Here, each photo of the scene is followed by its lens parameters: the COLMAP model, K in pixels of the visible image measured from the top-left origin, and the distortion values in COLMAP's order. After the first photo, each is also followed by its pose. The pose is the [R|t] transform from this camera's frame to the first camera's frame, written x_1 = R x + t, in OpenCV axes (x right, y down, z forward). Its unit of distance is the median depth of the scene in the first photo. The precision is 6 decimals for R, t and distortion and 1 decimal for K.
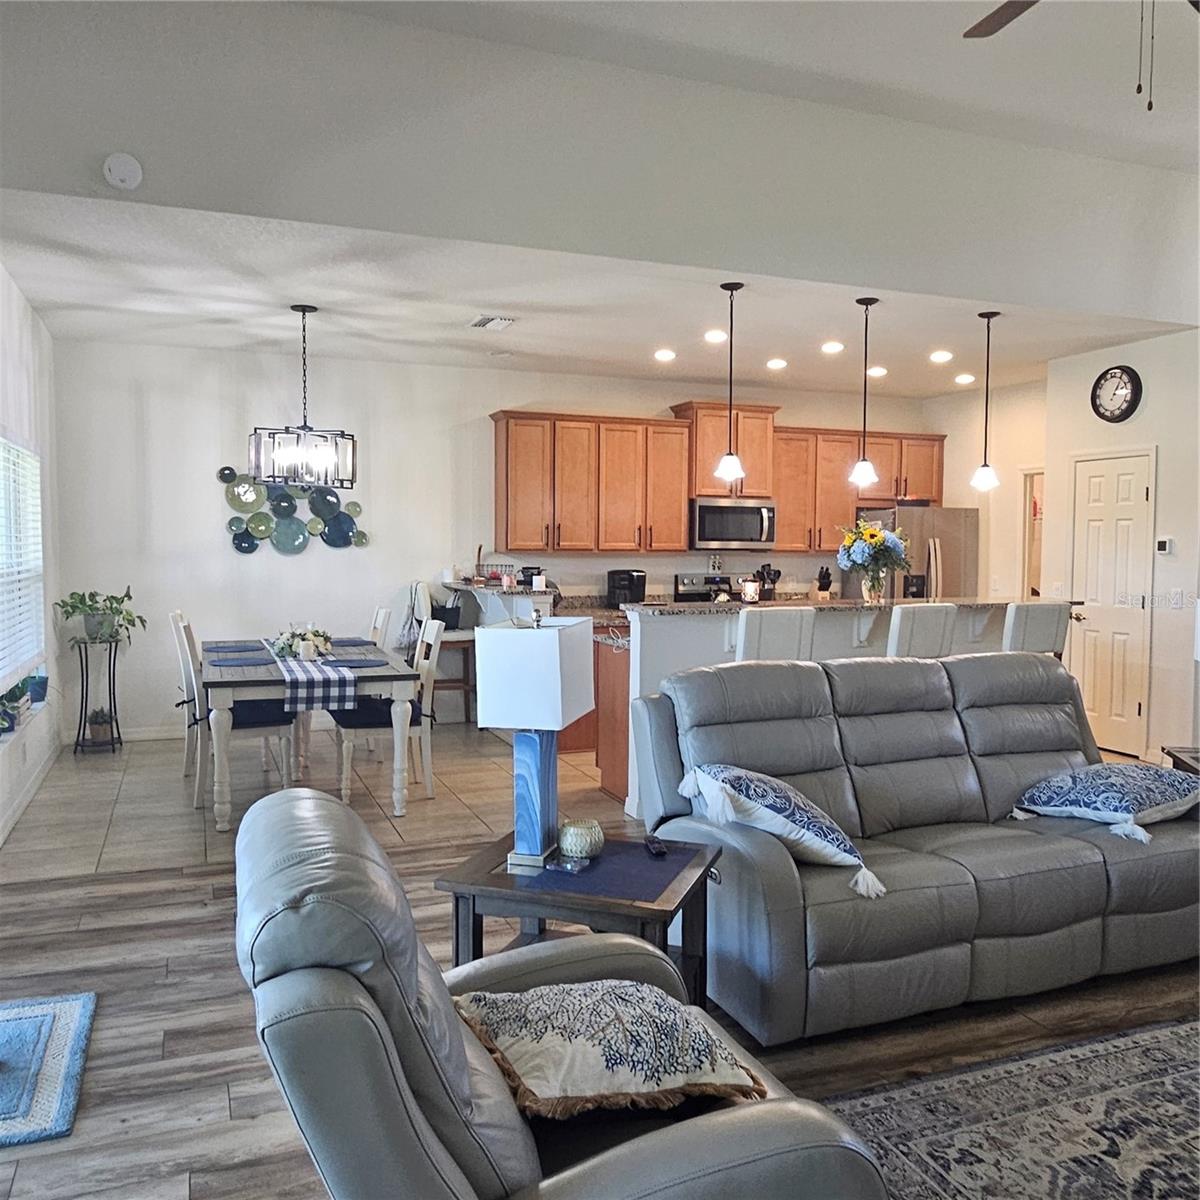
lens RADIAL K [[1033.5, 0, 600.0], [0, 1033.5, 600.0], [0, 0, 1]] dist [-0.002356, 0.002665]
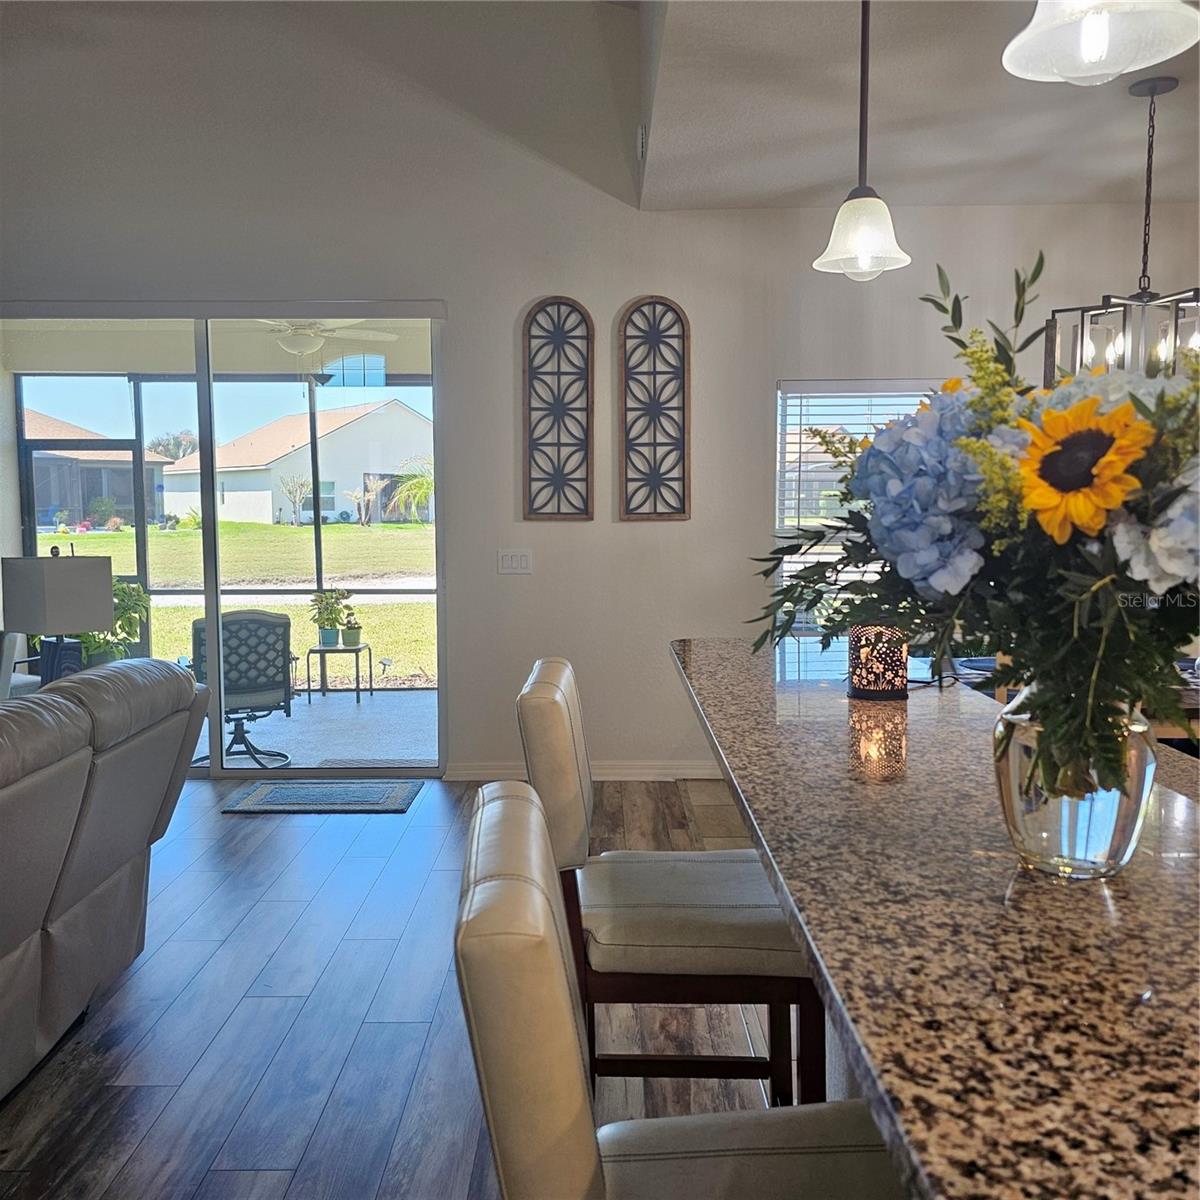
lens RADIAL K [[1070.4, 0, 599.5], [0, 1070.4, 588.6], [0, 0, 1]] dist [0.085769, -0.093826]
pose [[-0.362559, 0.073435, -0.929063, 0.300720], [-0.046270, 0.994243, 0.096644, -0.037261], [0.930812, 0.078027, -0.357074, 0.708326]]
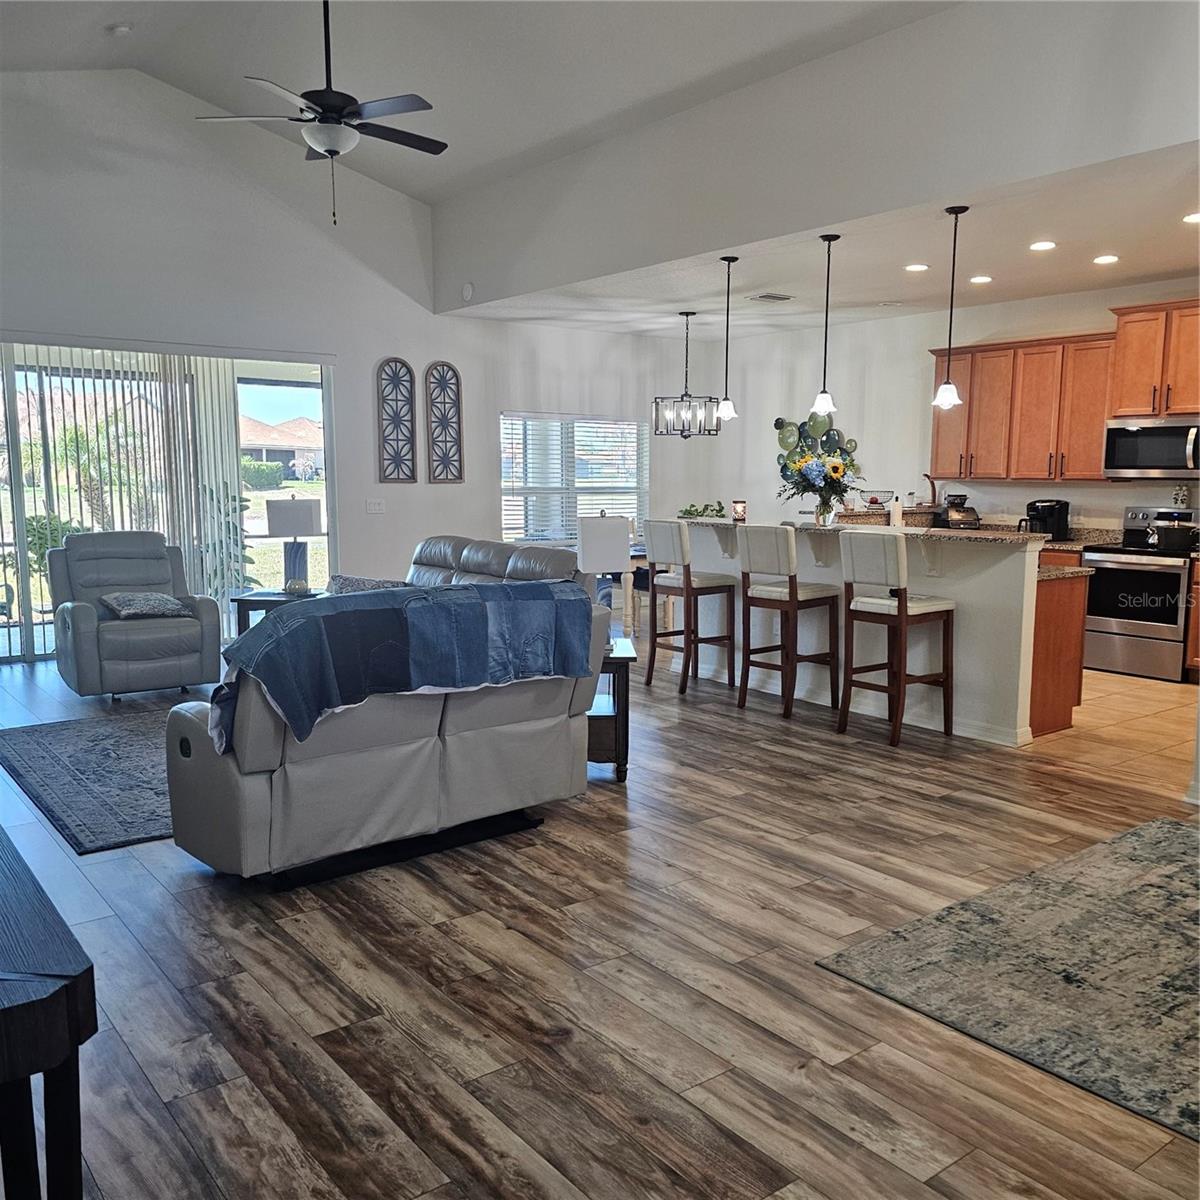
lens RADIAL K [[1079.2, 0, 623.5], [0, 1079.2, 619.4], [0, 0, 1]] dist [0.102793, -0.134885]
pose [[0.292908, 0.127115, -0.947653, 0.912451], [-0.052815, 0.991761, 0.116707, -0.017713], [0.954681, 0.015866, 0.297208, 0.337229]]
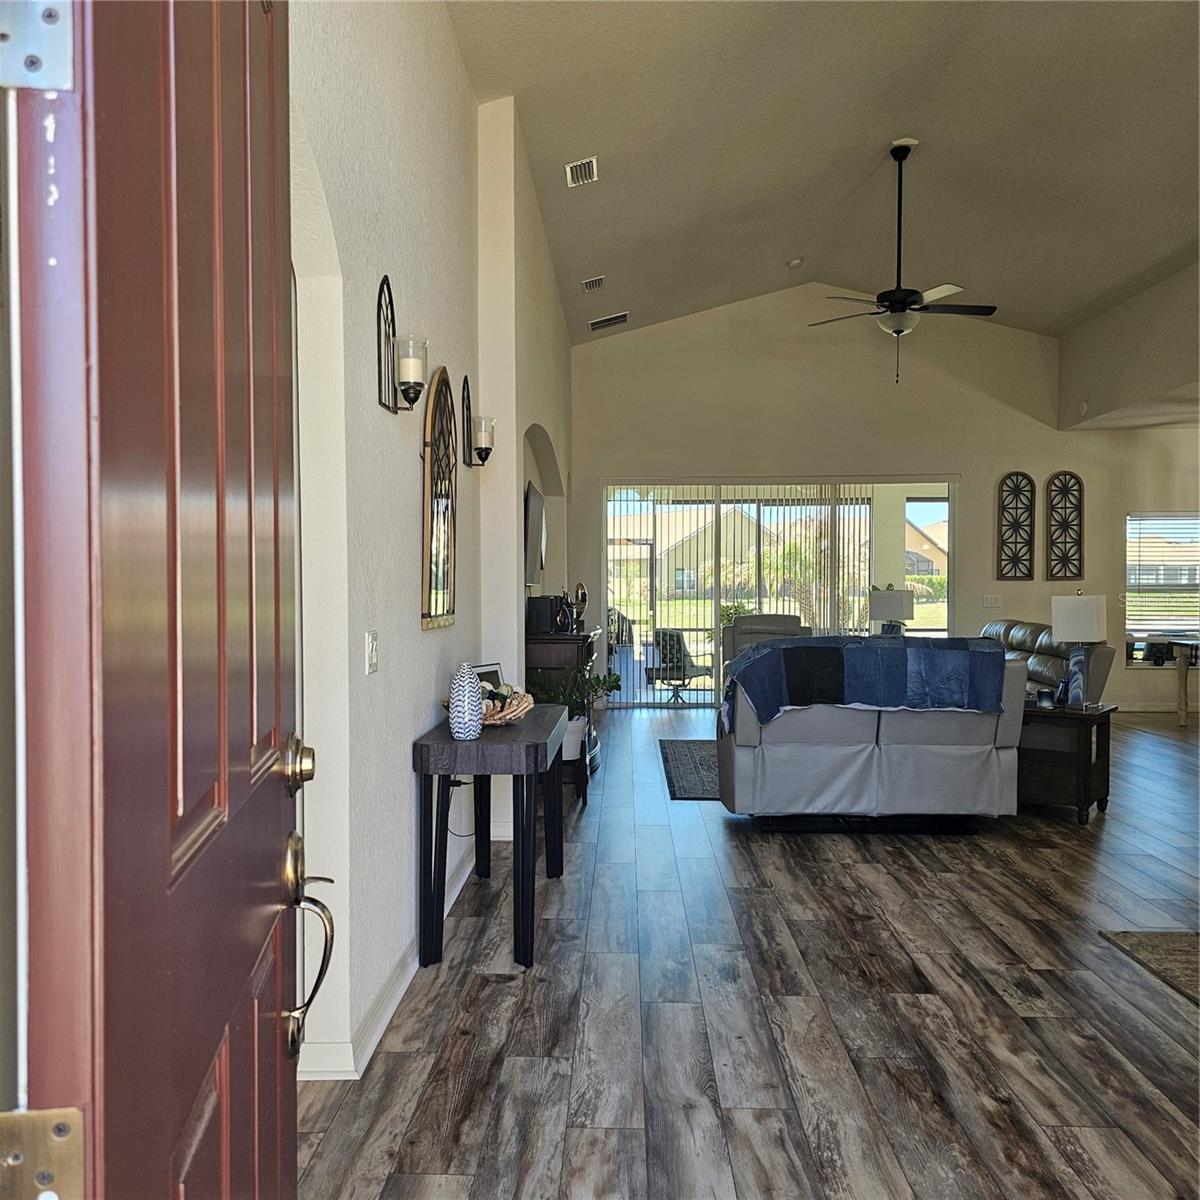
lens RADIAL K [[1062.6, 0, 595.6], [0, 1062.6, 607.8], [0, 0, 1]] dist [0.087934, -0.096585]
pose [[-0.390426, 0.017440, -0.920469, 1.111430], [-0.048508, 0.998042, 0.039484, -0.007771], [0.919356, 0.060066, -0.388815, 0.492519]]
